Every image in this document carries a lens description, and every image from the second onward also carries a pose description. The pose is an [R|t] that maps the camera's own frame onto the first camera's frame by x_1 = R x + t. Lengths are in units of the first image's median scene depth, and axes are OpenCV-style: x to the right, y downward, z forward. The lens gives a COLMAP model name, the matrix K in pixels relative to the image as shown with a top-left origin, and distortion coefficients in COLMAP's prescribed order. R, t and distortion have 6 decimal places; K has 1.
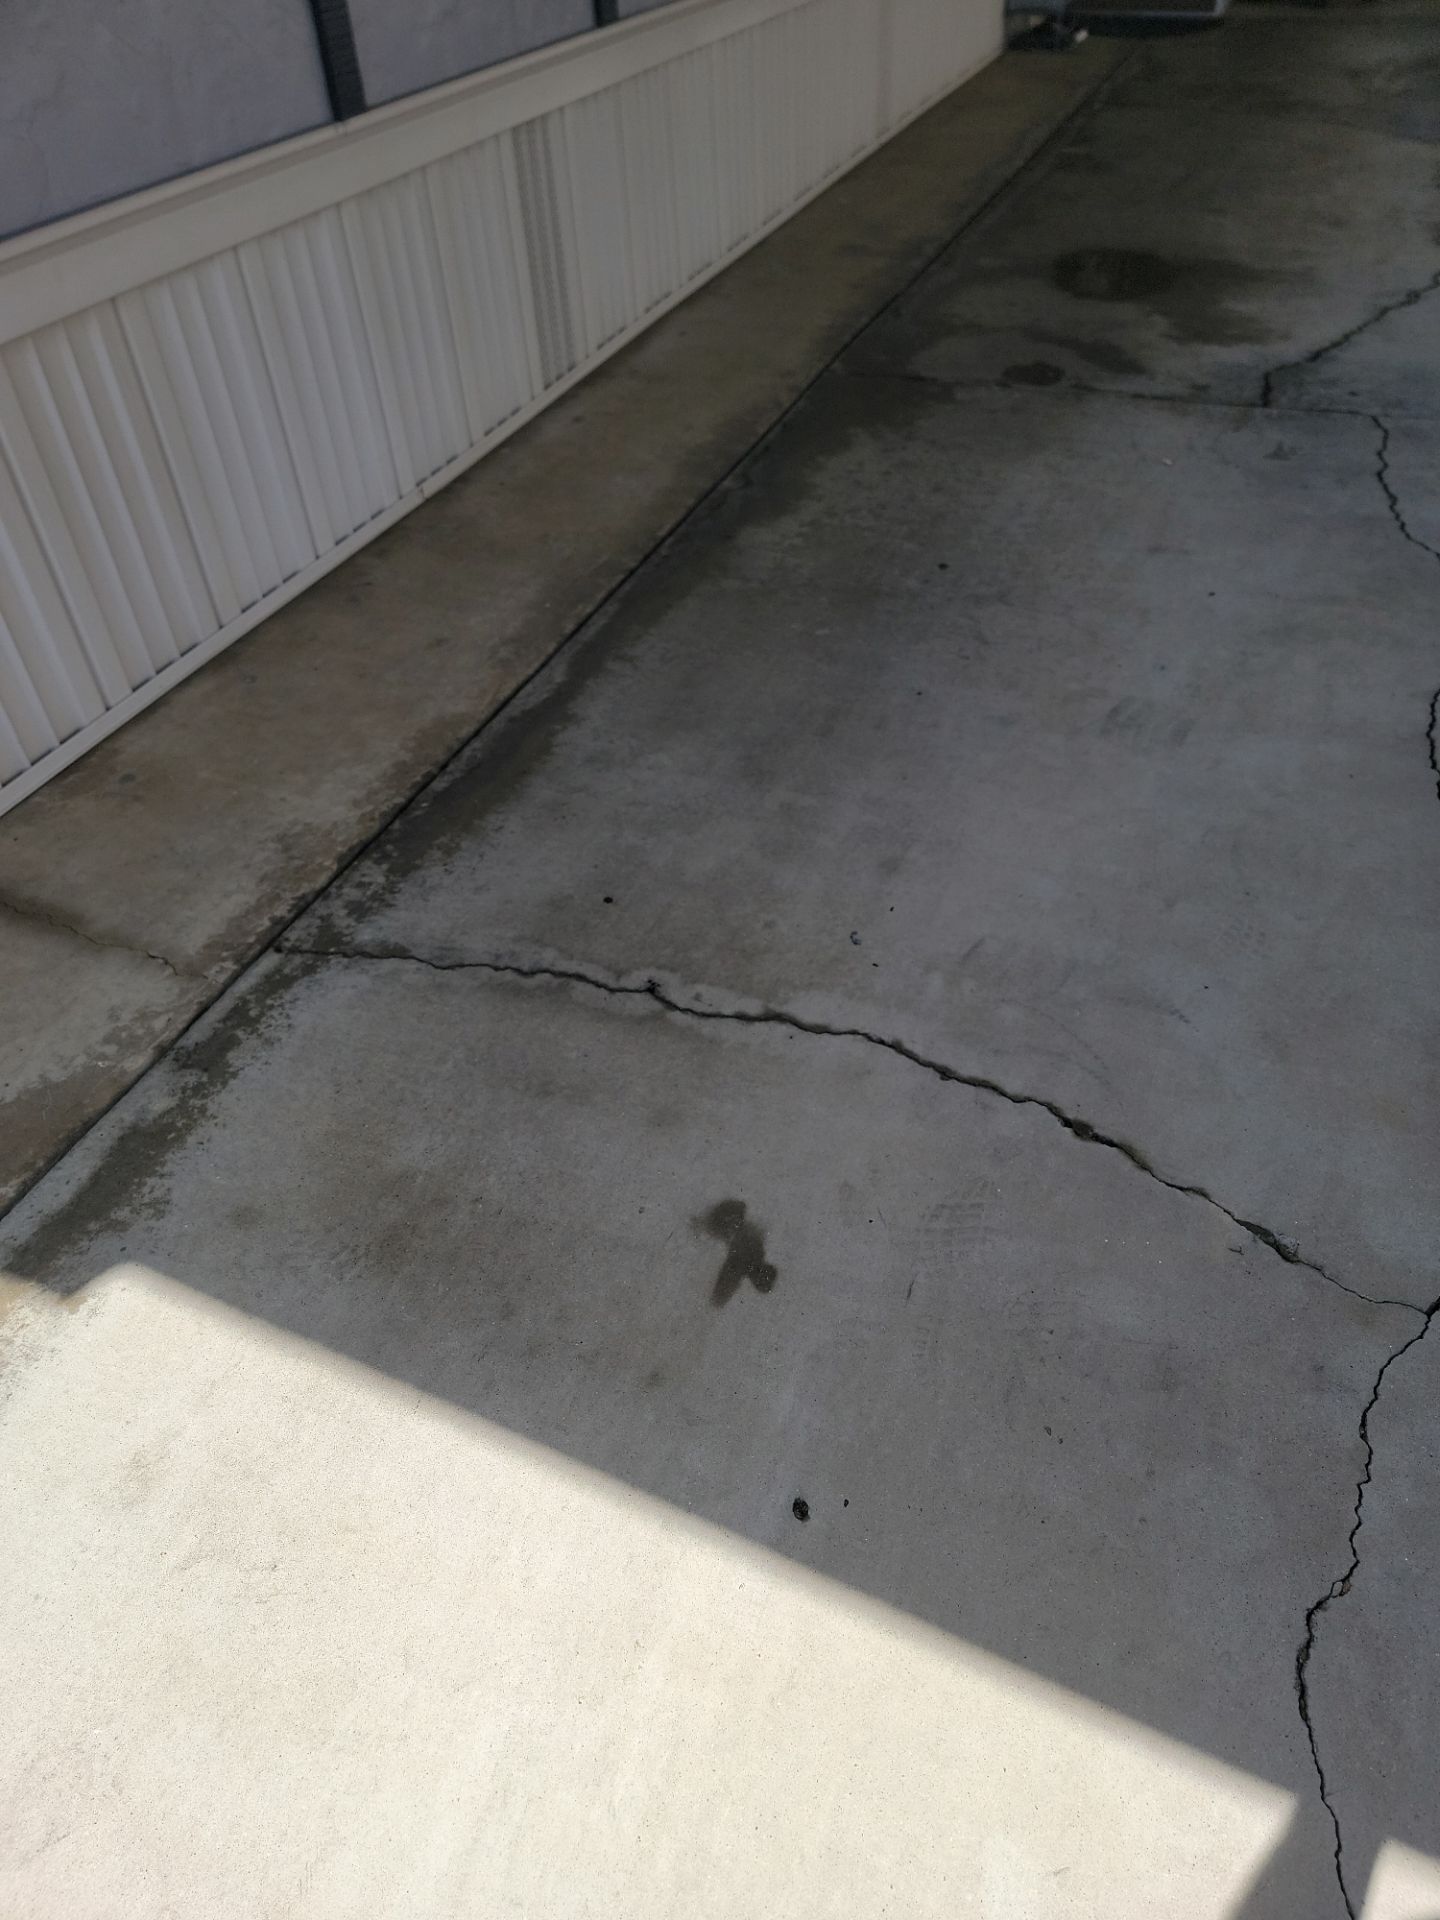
lens RADIAL K [[1354.6, 0, 723.4], [0, 1354.6, 1007.1], [0, 0, 1]] dist [0.083904, -0.073512]
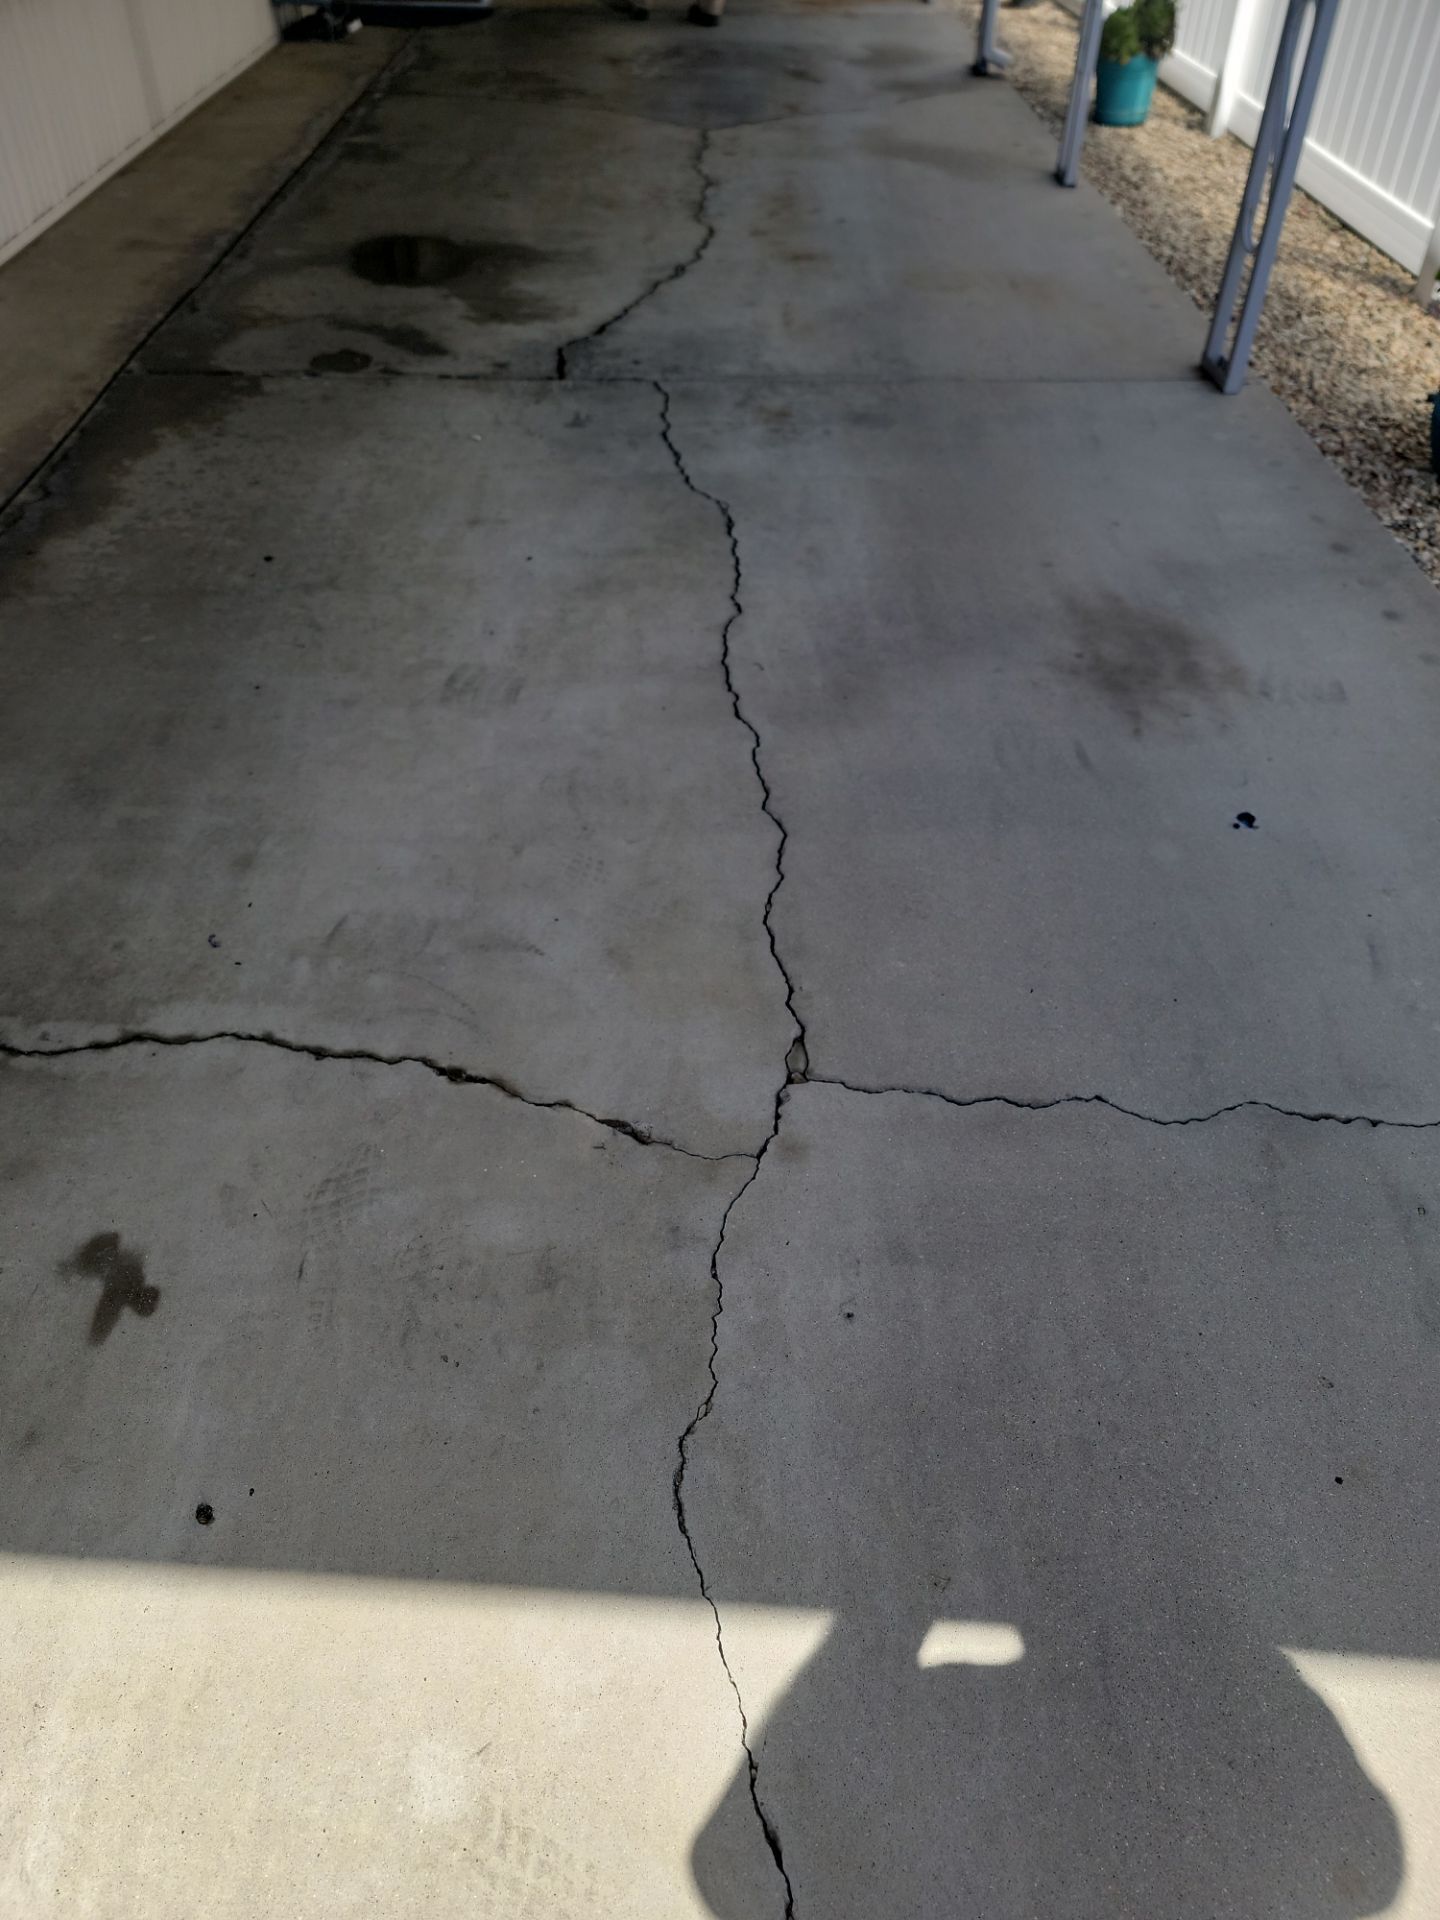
lens RADIAL K [[1354.6, 0, 721.1], [0, 1354.6, 997.1], [0, 0, 1]] dist [0.083904, -0.073512]
pose [[0.924067, -0.219268, 0.313084, 0.115560], [0.218992, 0.975043, 0.036516, 0.032131], [-0.313277, 0.034819, 0.949023, -0.051575]]
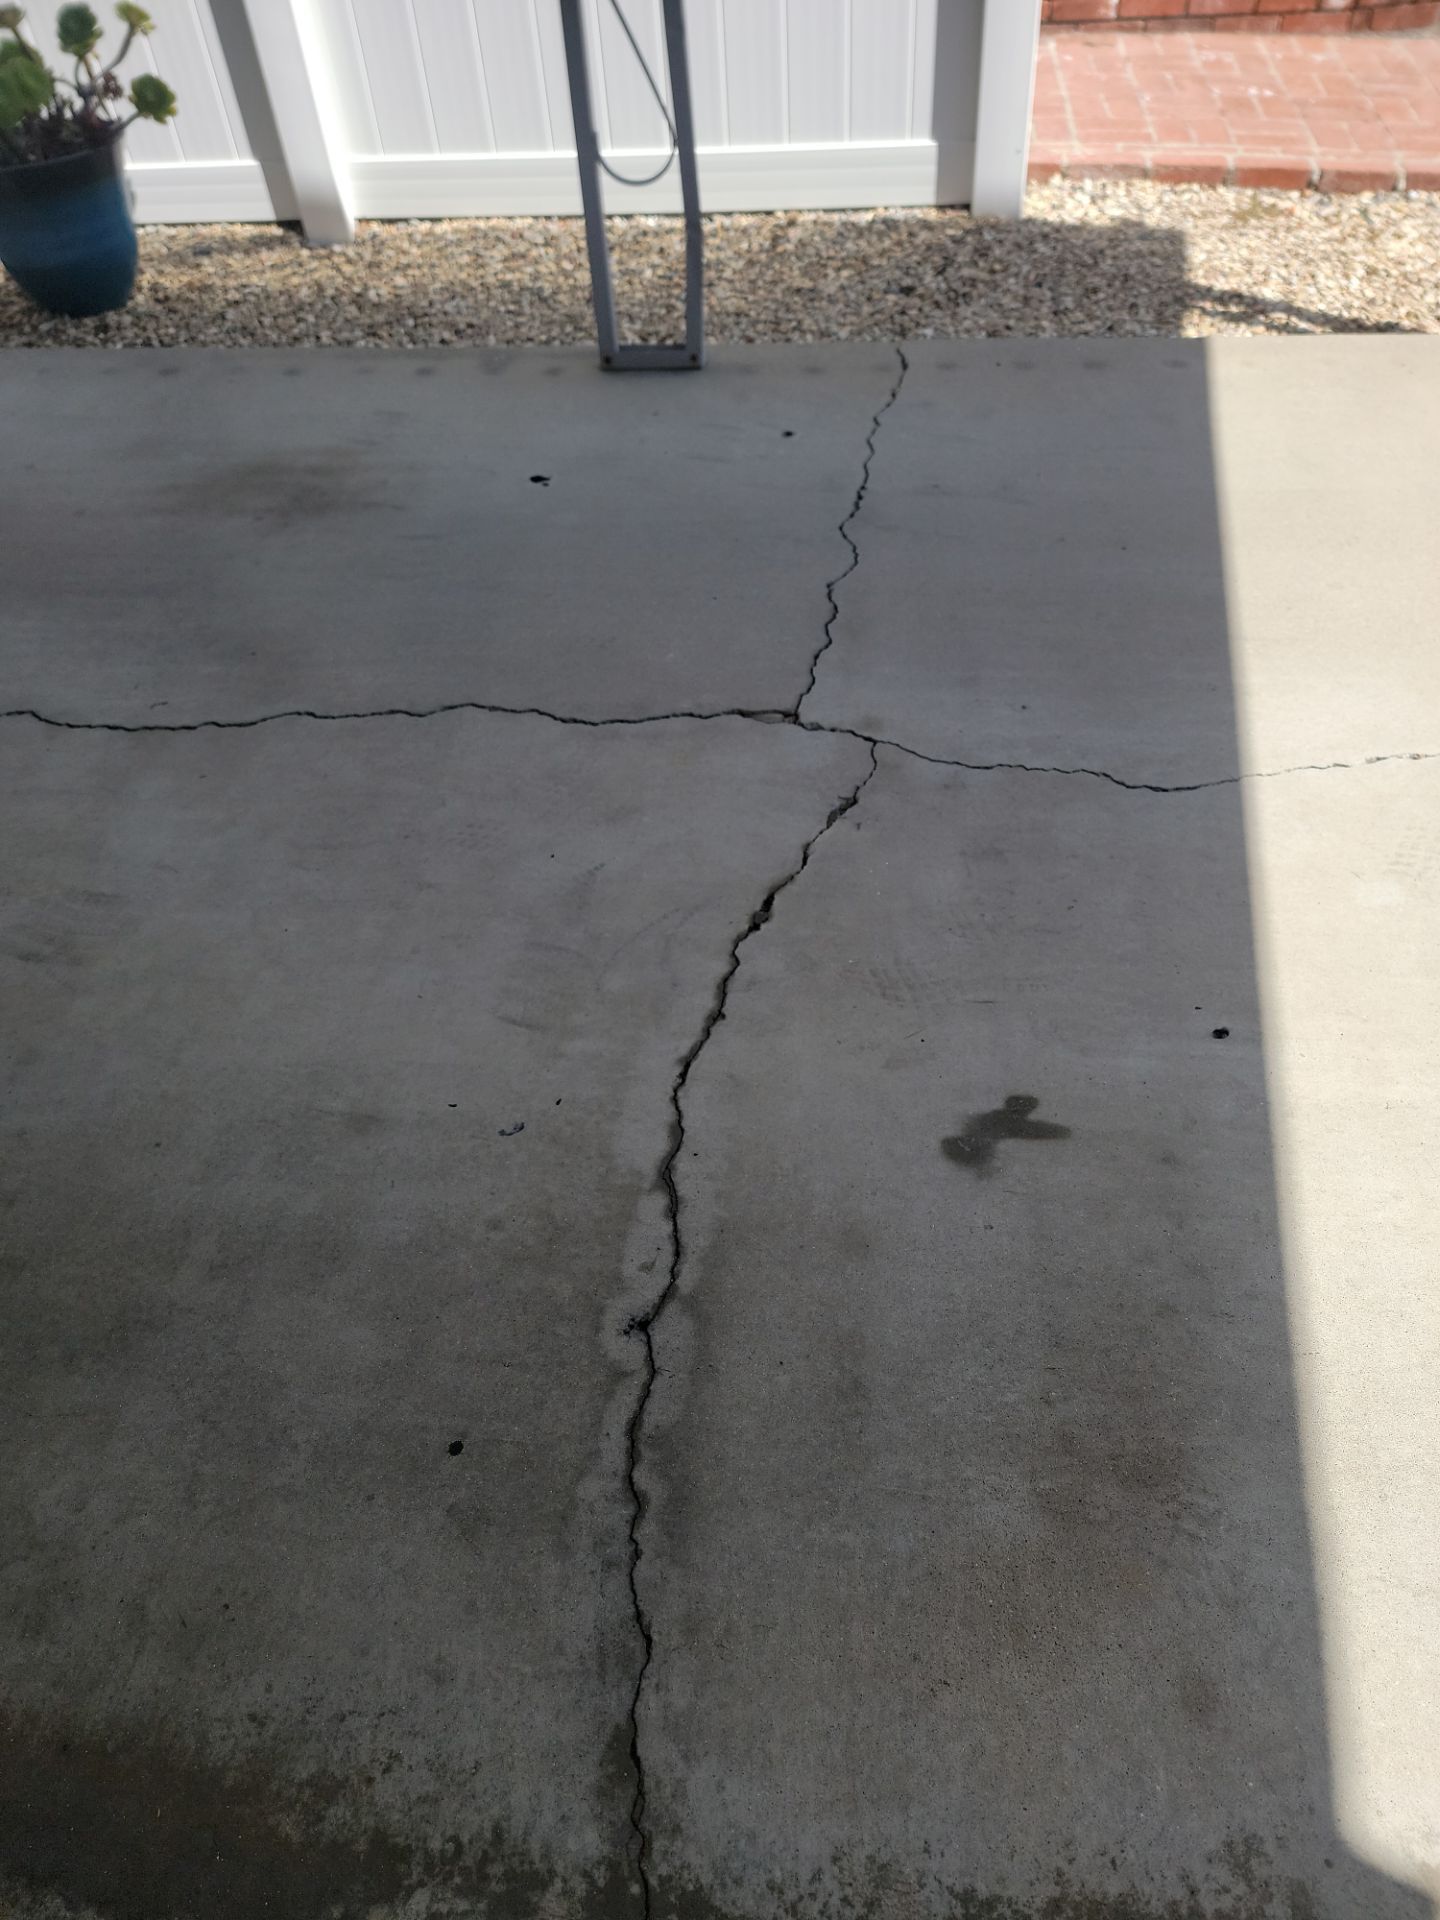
lens RADIAL K [[1354.6, 0, 740.4], [0, 1354.6, 967.5], [0, 0, 1]] dist [0.083904, -0.073512]
pose [[-0.265341, -0.662026, 0.700939, -0.443350], [0.702468, 0.365219, 0.610863, -0.484202], [-0.660403, 0.654475, 0.368144, 0.533197]]
